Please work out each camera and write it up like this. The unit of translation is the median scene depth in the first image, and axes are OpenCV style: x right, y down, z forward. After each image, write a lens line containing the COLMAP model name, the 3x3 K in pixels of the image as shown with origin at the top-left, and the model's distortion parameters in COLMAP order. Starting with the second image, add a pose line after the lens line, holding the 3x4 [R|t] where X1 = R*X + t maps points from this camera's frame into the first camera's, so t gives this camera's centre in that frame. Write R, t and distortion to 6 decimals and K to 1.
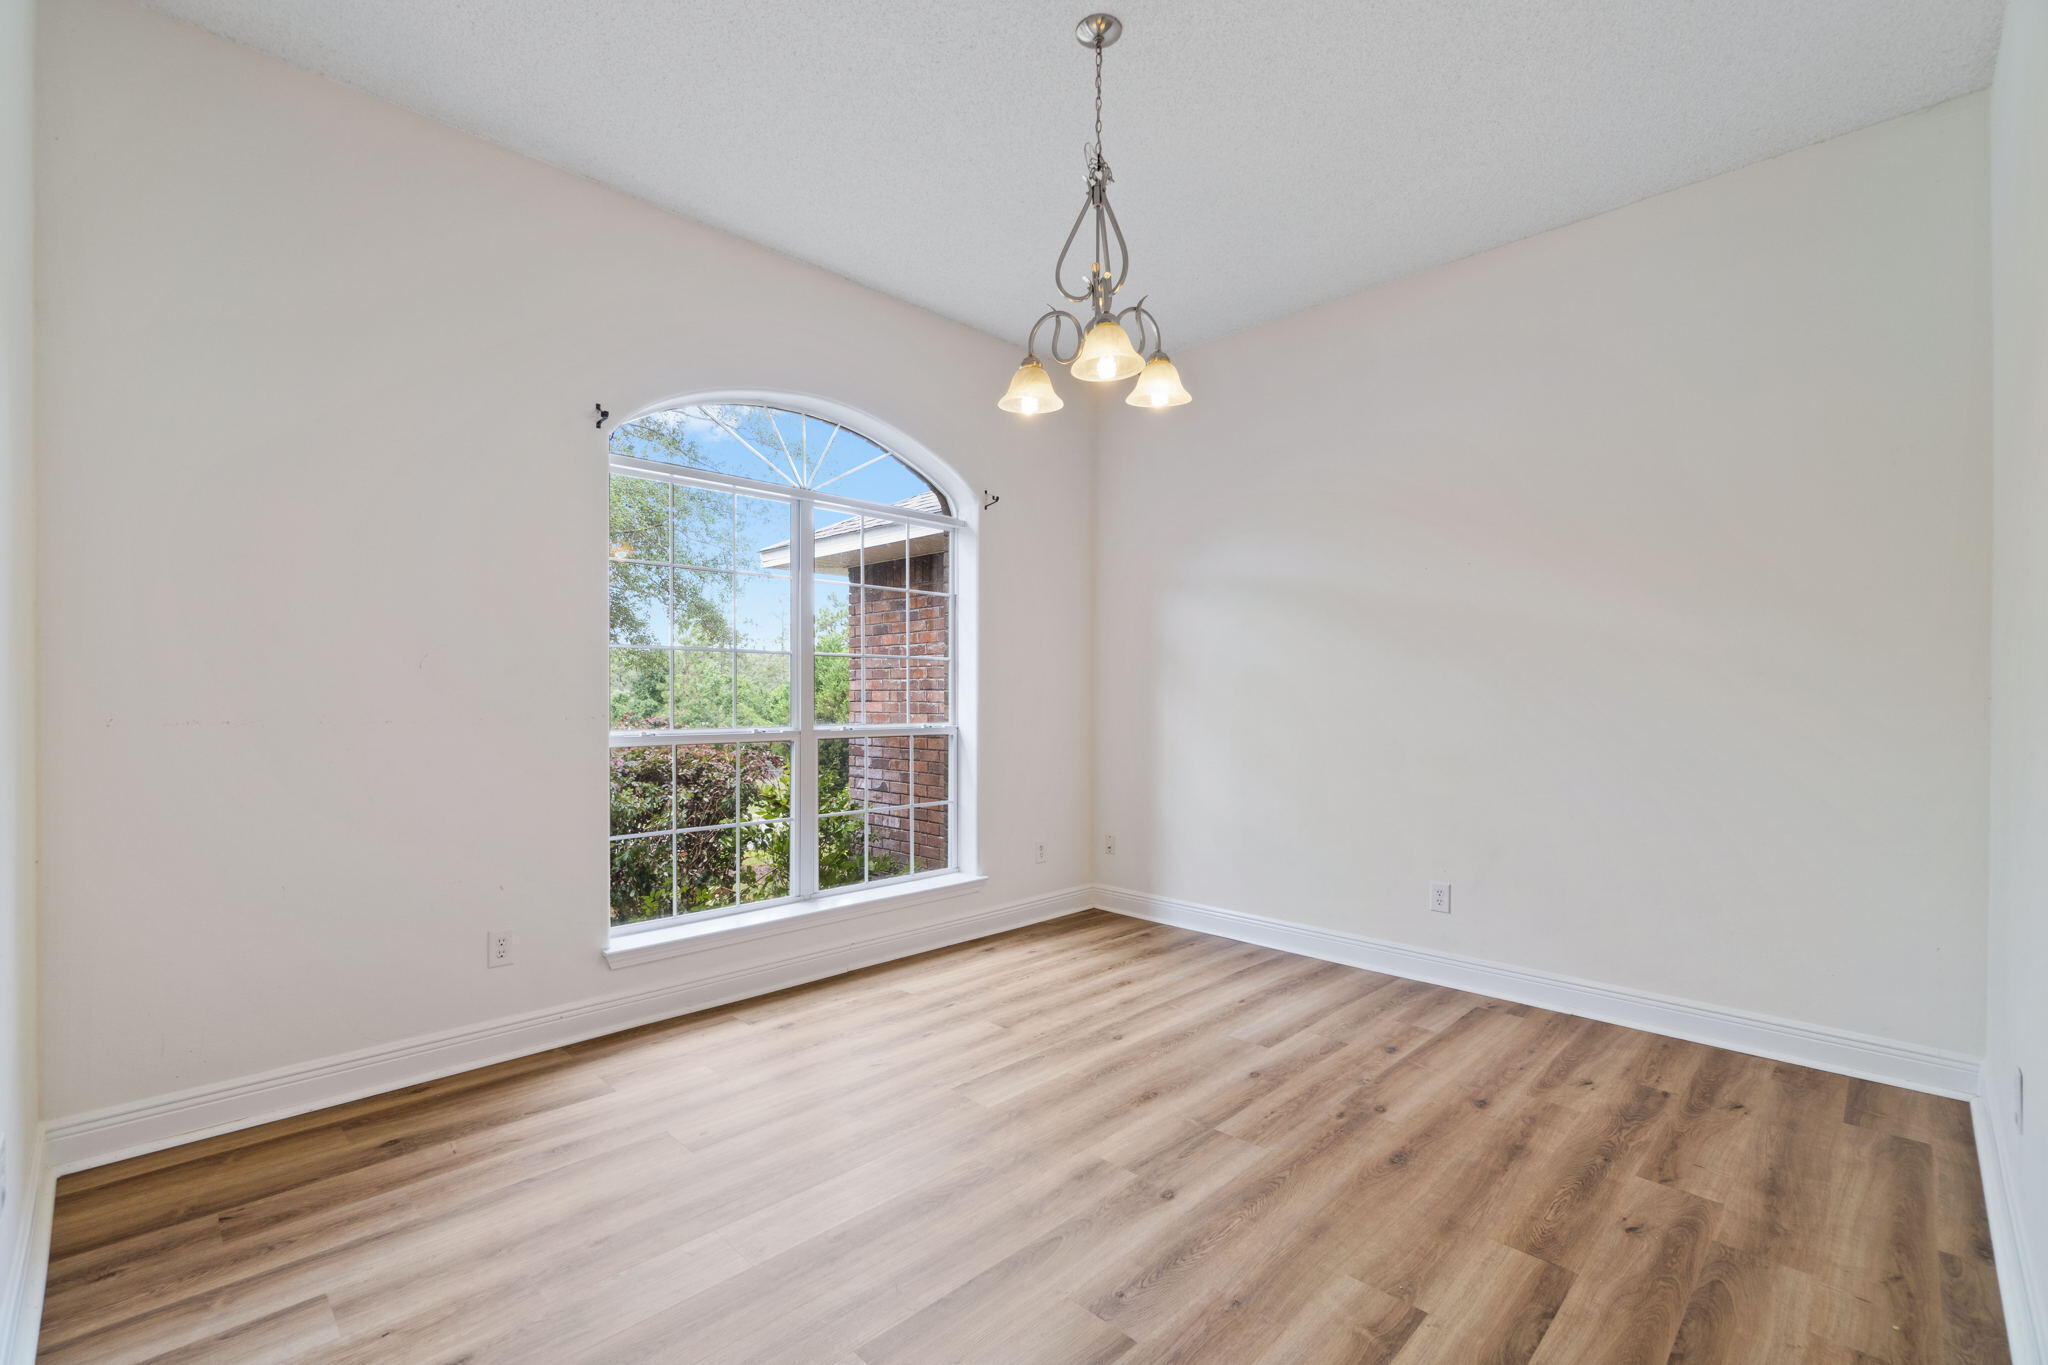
lens RADIAL K [[889.2, 0, 1006.9], [0, 889.2, 697.9], [0, 0, 1]] dist [-0.004803, 0.000530]
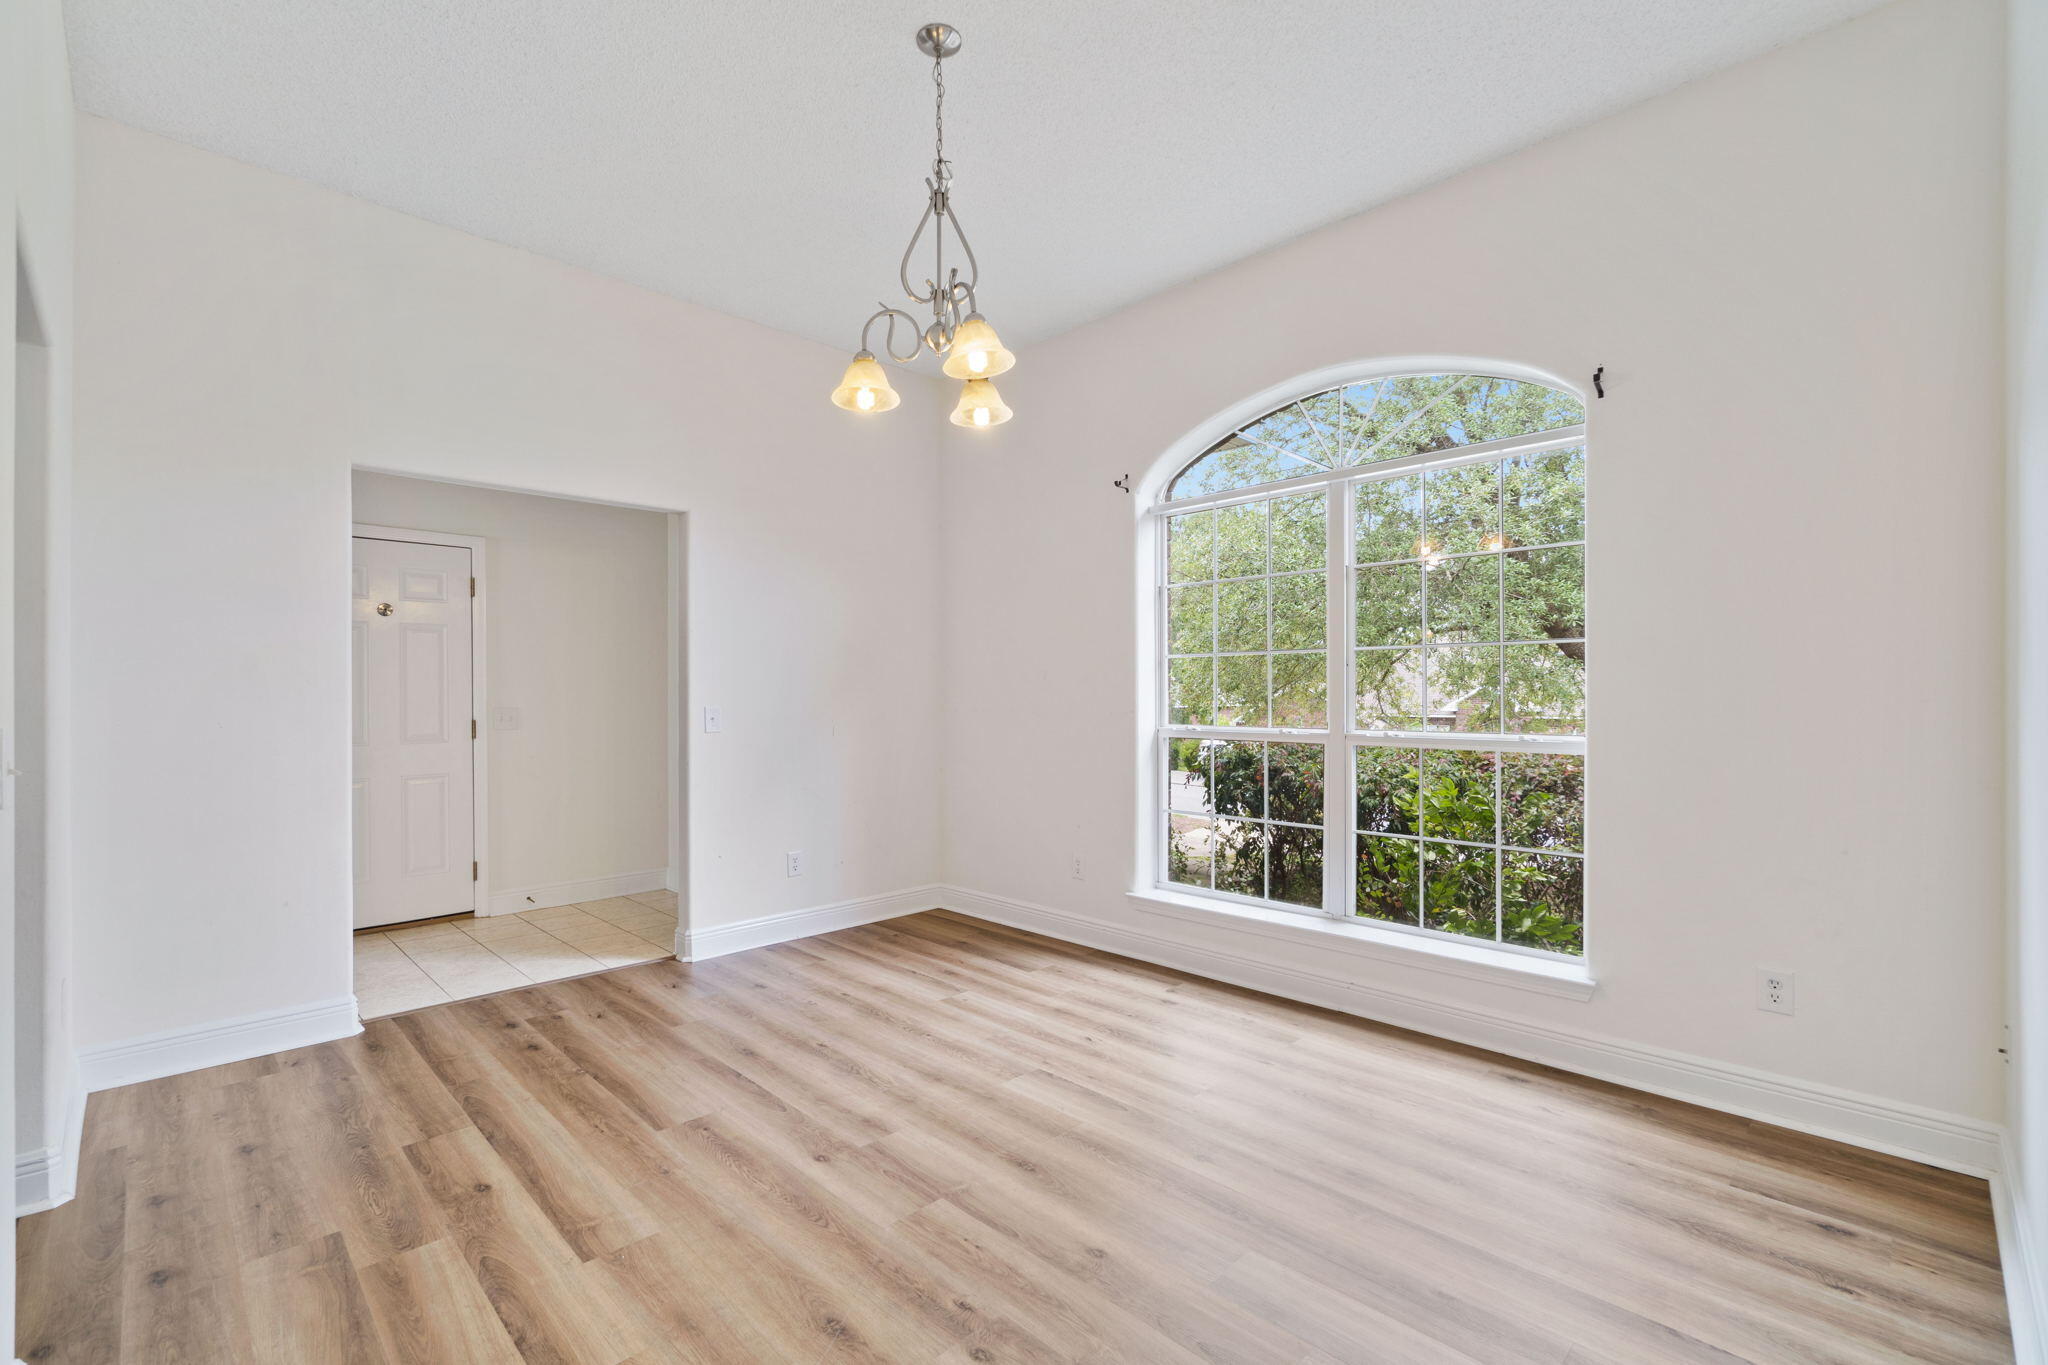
lens RADIAL K [[889.2, 0, 1015.3], [0, 889.2, 693.6], [0, 0, 1]] dist [-0.004803, 0.000530]
pose [[0.000069, -0.004279, -0.999991, 1.119030], [0.000576, 0.999991, -0.004279, -0.002368], [1.000000, -0.000575, 0.000072, 1.091163]]
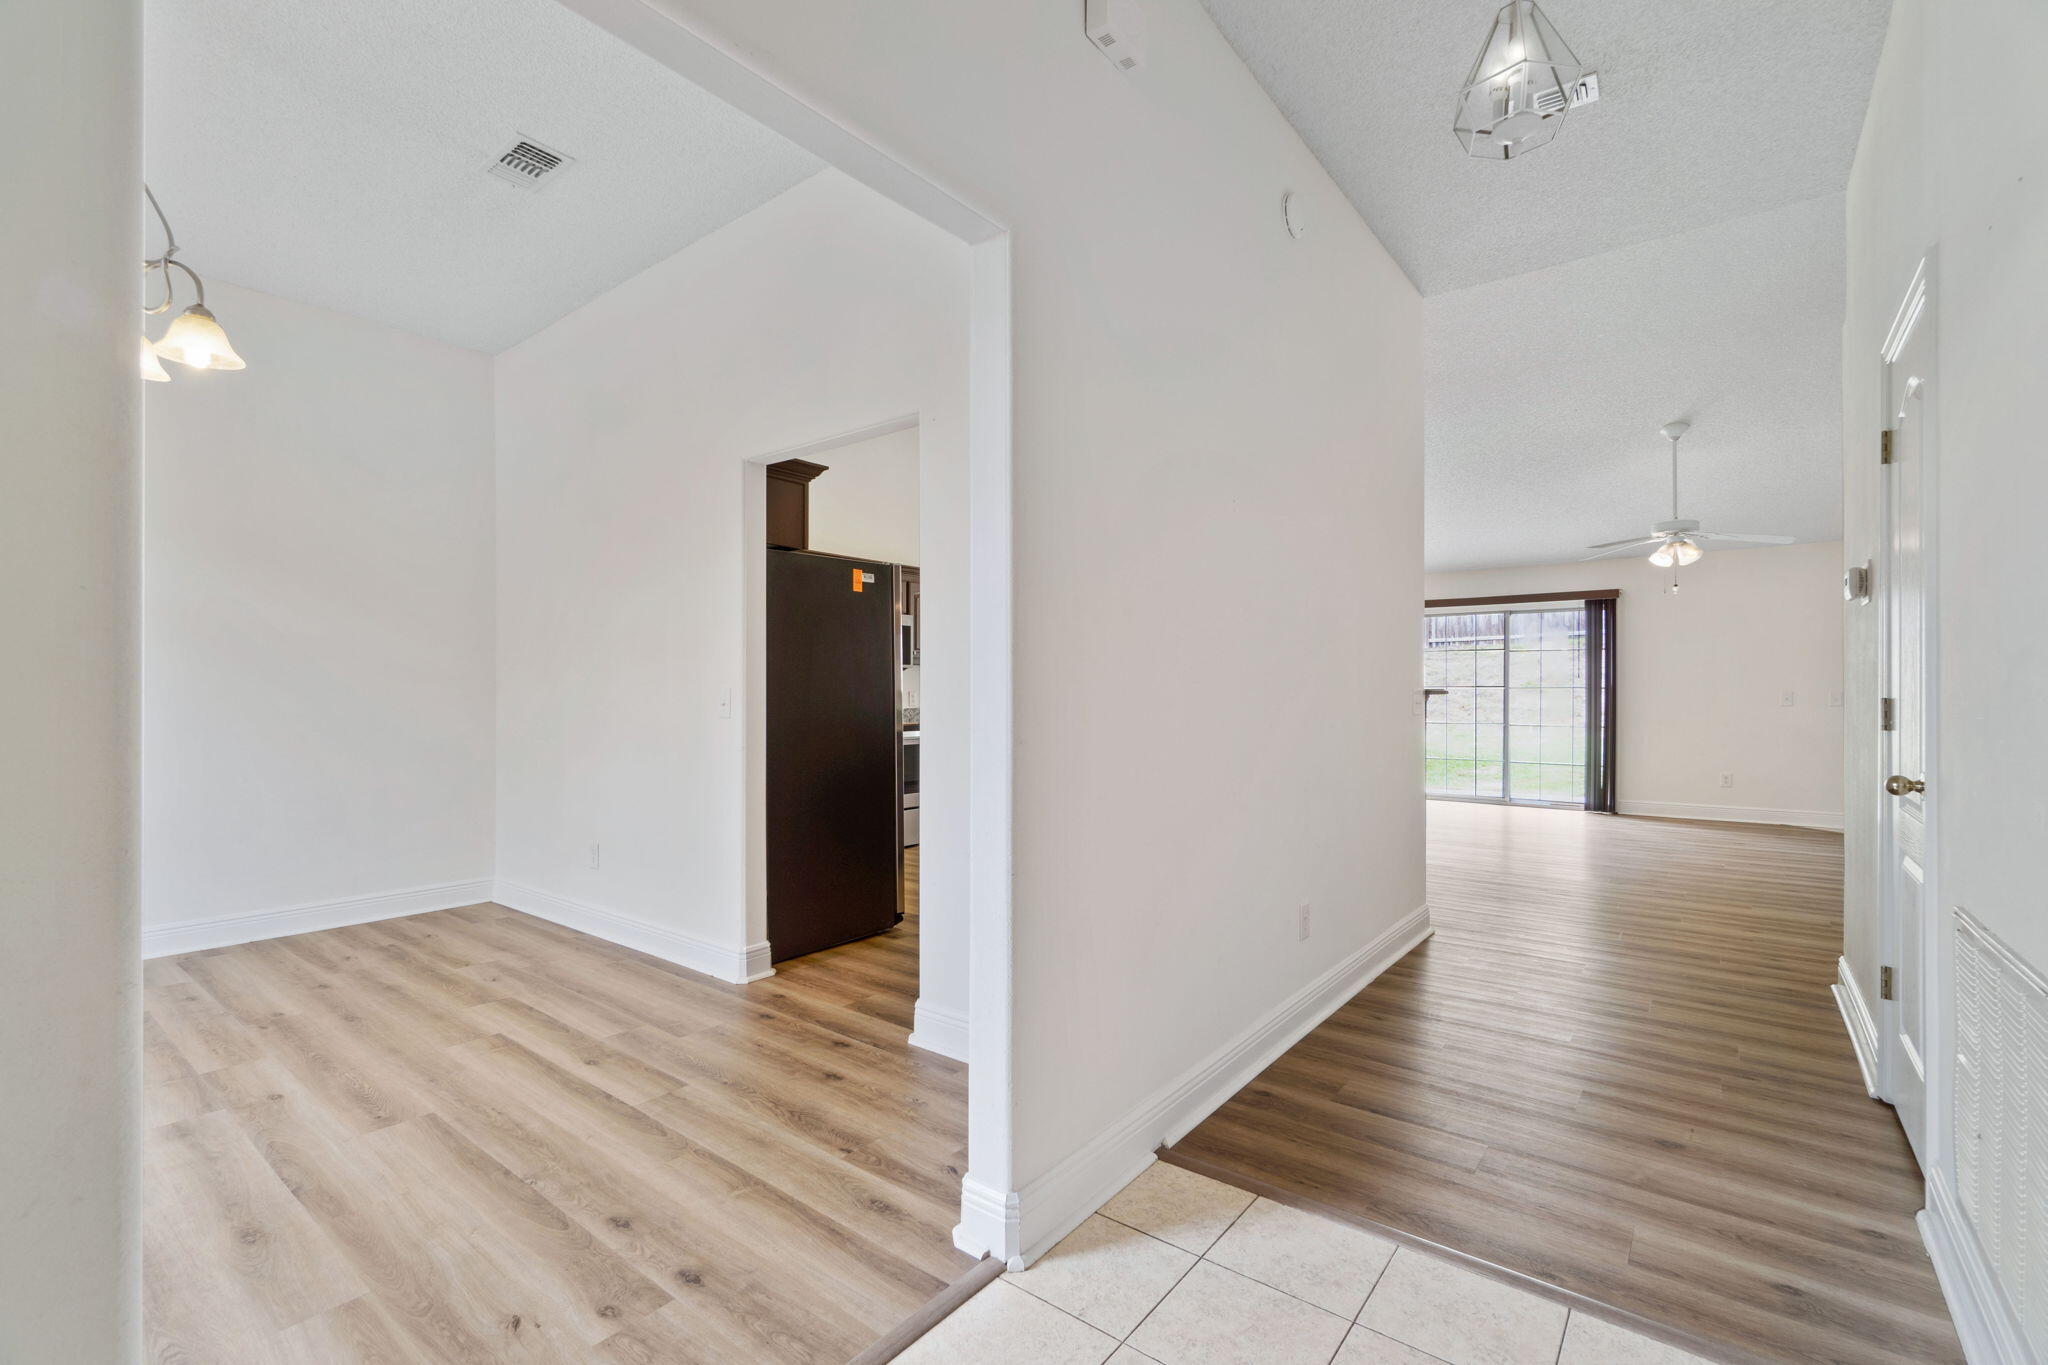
lens RADIAL K [[889.2, 0, 1007.6], [0, 889.2, 691.2], [0, 0, 1]] dist [-0.004803, 0.000530]
pose [[-0.116127, 0.003667, 0.993228, -0.958079], [0.003635, 0.999988, -0.003267, 0.030719], [-0.993228, 0.003231, -0.116139, 0.157804]]
